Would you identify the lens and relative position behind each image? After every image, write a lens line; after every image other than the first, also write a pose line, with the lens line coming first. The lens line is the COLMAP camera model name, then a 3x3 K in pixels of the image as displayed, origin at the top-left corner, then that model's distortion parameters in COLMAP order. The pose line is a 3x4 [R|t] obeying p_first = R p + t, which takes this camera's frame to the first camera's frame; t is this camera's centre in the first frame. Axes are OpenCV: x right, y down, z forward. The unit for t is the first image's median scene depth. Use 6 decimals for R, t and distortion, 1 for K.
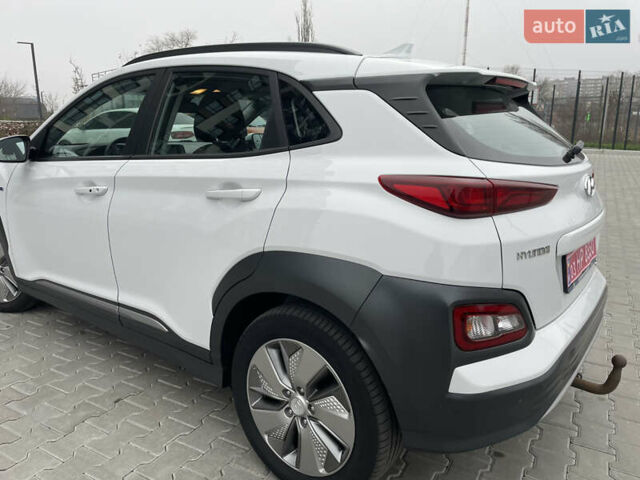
lens RADIAL K [[479.6, 0, 324.7], [0, 479.6, 238.6], [0, 0, 1]] dist [0.094263, -0.111731]
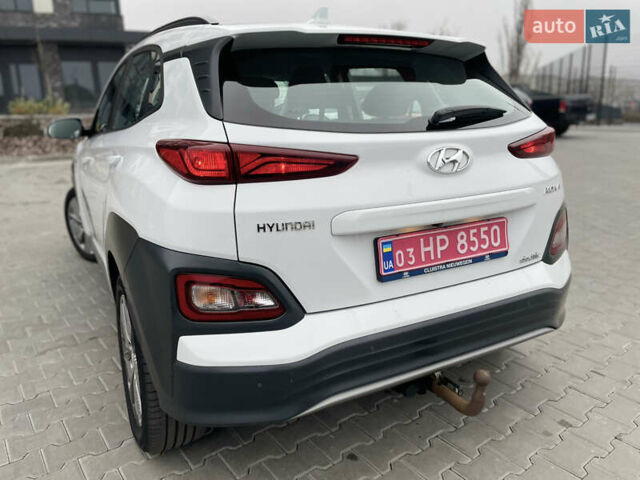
lens RADIAL K [[479.6, 0, 324.7], [0, 479.6, 238.6], [0, 0, 1]] dist [0.094263, -0.111731]
pose [[0.914597, 0.076799, -0.397006, 0.860936], [-0.069606, 0.997044, 0.032519, 0.016994], [0.398330, -0.002108, 0.917240, 0.206692]]
